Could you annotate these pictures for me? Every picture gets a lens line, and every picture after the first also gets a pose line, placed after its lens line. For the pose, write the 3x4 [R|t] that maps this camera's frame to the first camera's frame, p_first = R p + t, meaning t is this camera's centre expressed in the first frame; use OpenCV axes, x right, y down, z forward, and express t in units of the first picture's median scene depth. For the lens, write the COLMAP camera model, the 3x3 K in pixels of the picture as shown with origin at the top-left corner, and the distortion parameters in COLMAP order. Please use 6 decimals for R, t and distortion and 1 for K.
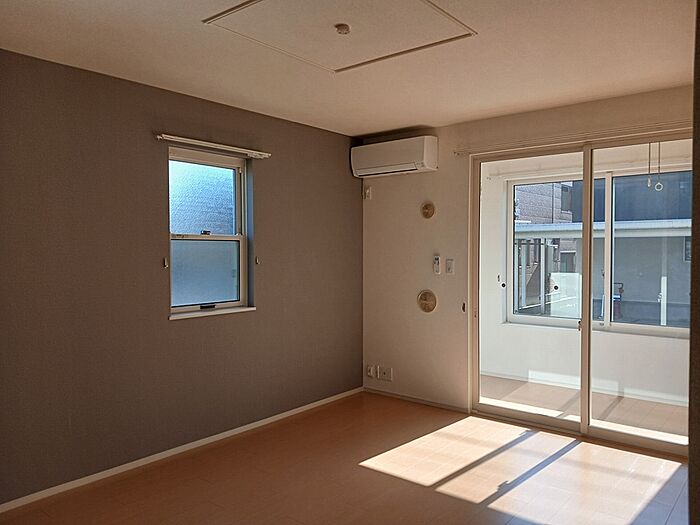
lens RADIAL K [[557.5, 0, 350.7], [0, 557.5, 264.8], [0, 0, 1]] dist [0.027029, -0.017047]
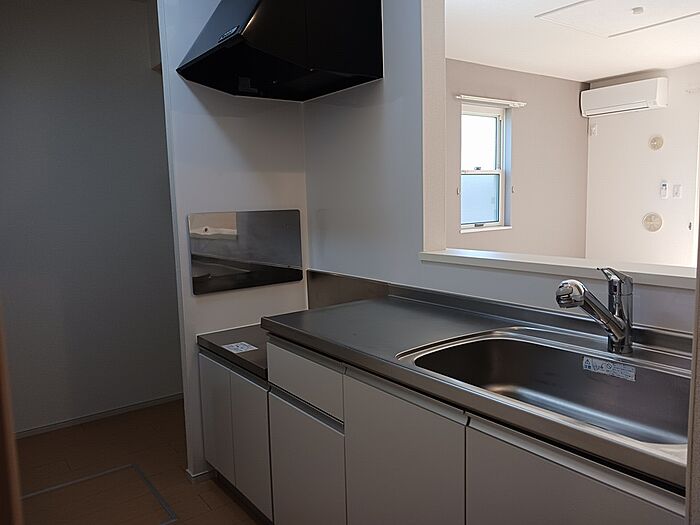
lens RADIAL K [[557.5, 0, 349.5], [0, 557.5, 259.0], [0, 0, 1]] dist [0.027029, -0.017047]
pose [[0.971096, 0.006411, -0.238604, -0.223595], [0.016266, 0.995538, 0.092950, 0.025340], [0.238135, -0.094145, 0.966658, -0.334345]]
